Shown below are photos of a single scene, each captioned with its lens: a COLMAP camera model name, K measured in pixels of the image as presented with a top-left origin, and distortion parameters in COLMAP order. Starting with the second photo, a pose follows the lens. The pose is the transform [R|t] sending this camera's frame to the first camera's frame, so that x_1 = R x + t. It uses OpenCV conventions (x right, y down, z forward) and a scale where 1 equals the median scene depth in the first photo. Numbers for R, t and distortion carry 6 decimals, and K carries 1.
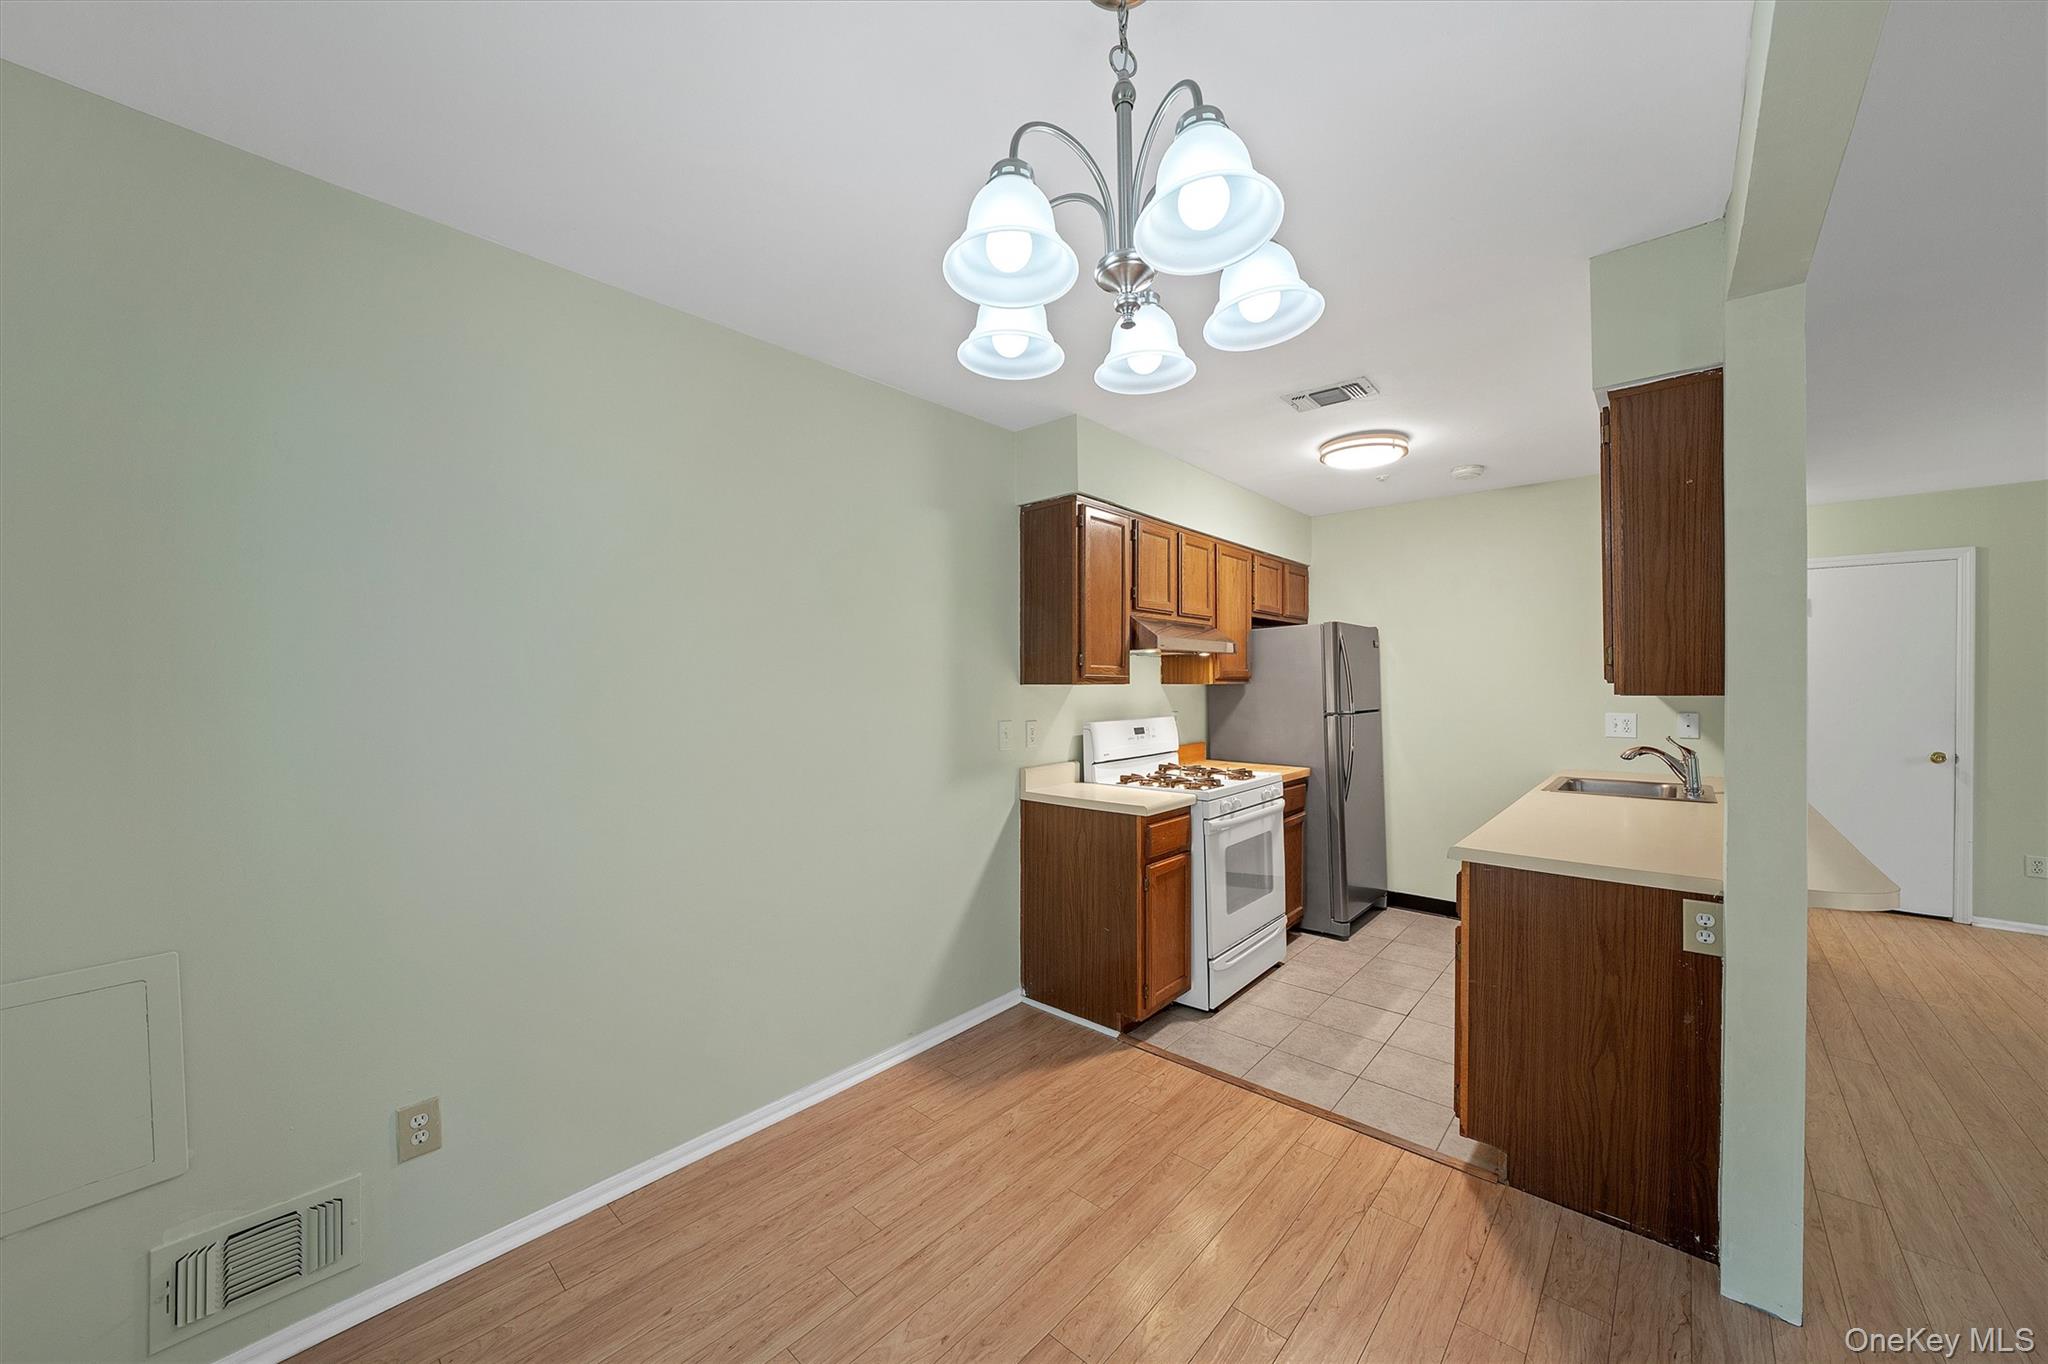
lens RADIAL K [[732.0, 0, 1022.0], [0, 732.0, 686.8], [0, 0, 1]] dist [-0.018491, 0.001577]
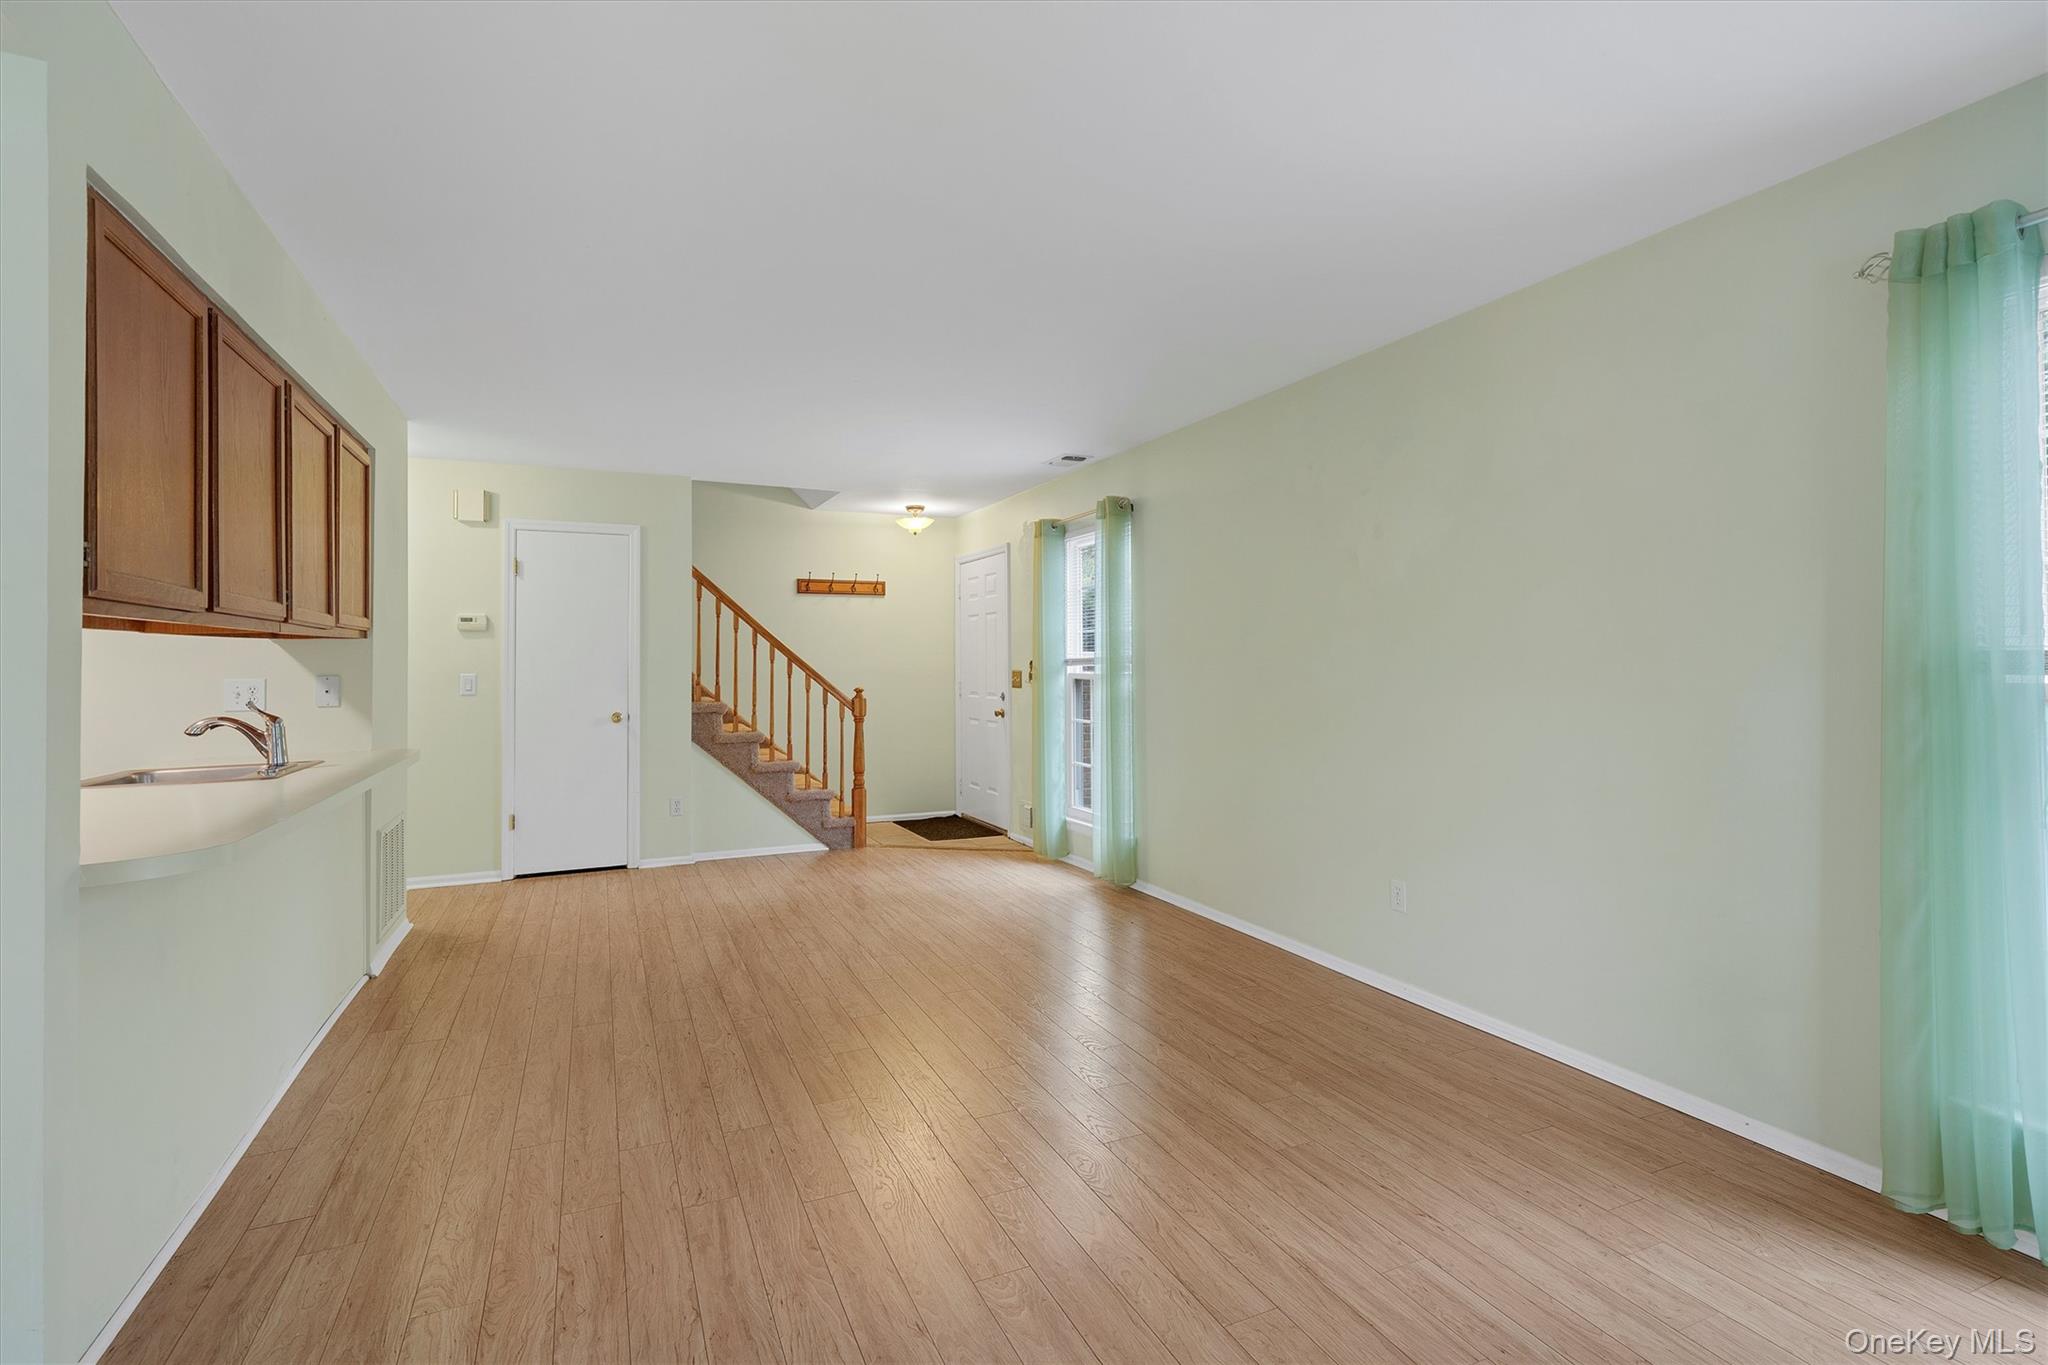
lens RADIAL K [[945.6, 0, 1024.2], [0, 945.6, 646.5], [0, 0, 1]] dist [0.003319, 0.003064]
pose [[0.392468, 0.015920, 0.919628, 0.286619], [0.013664, 0.999639, -0.023137, 0.045410], [-0.919664, 0.021646, 0.392109, -0.169545]]
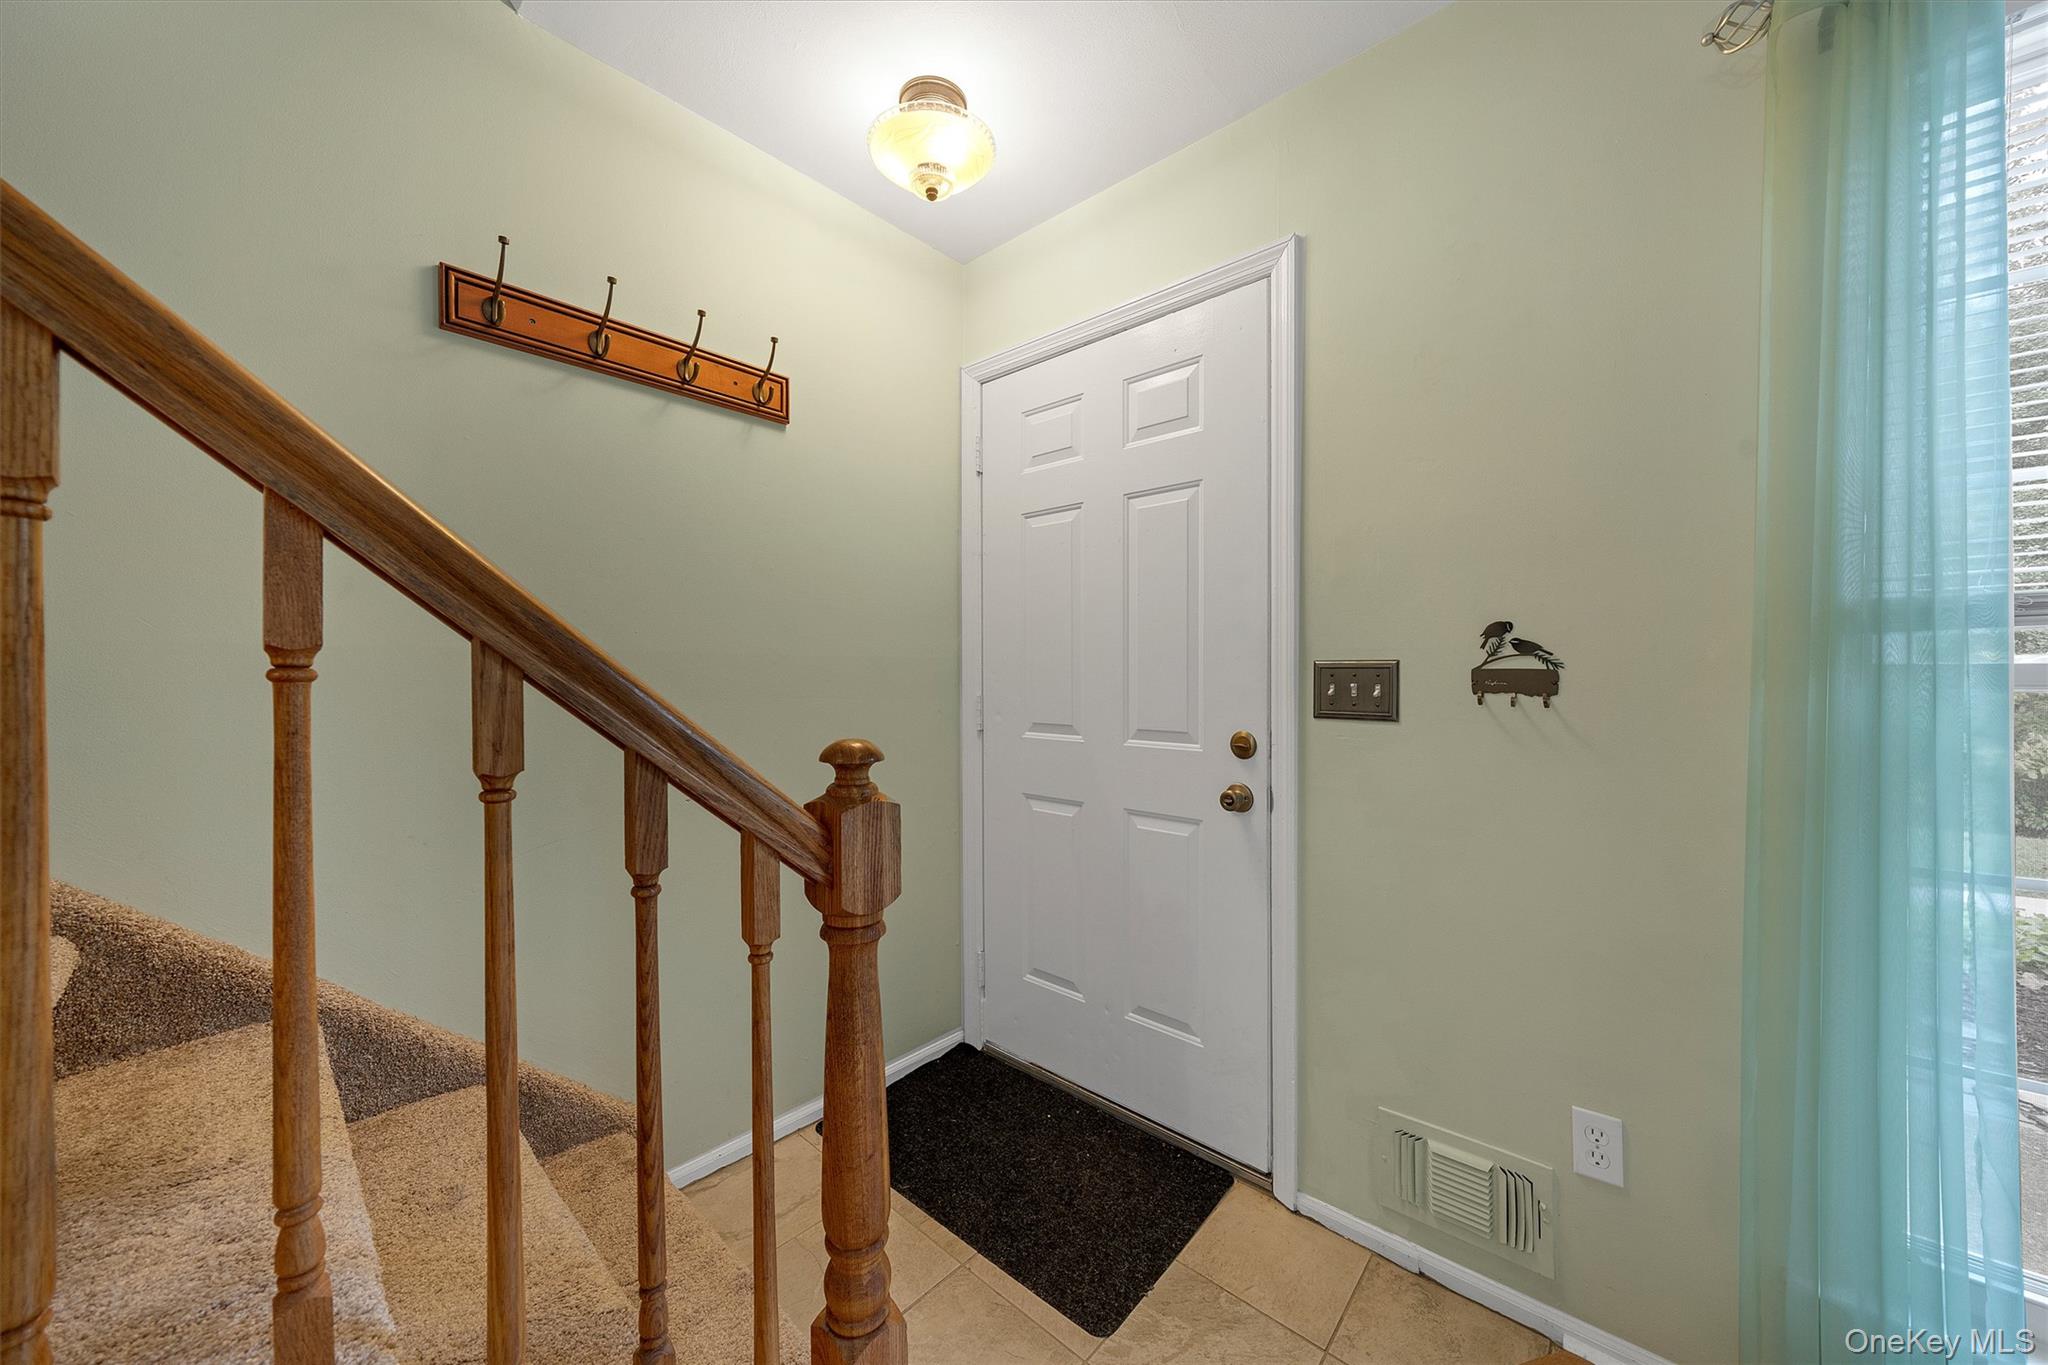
lens RADIAL K [[732.0, 0, 1025.2], [0, 732.0, 682.3], [0, 0, 1]] dist [-0.018491, 0.001577]
pose [[-0.002277, -0.007056, 0.999973, 1.828063], [0.005637, 0.999959, 0.007068, 0.059659], [-0.999982, 0.005653, -0.002238, 0.949609]]
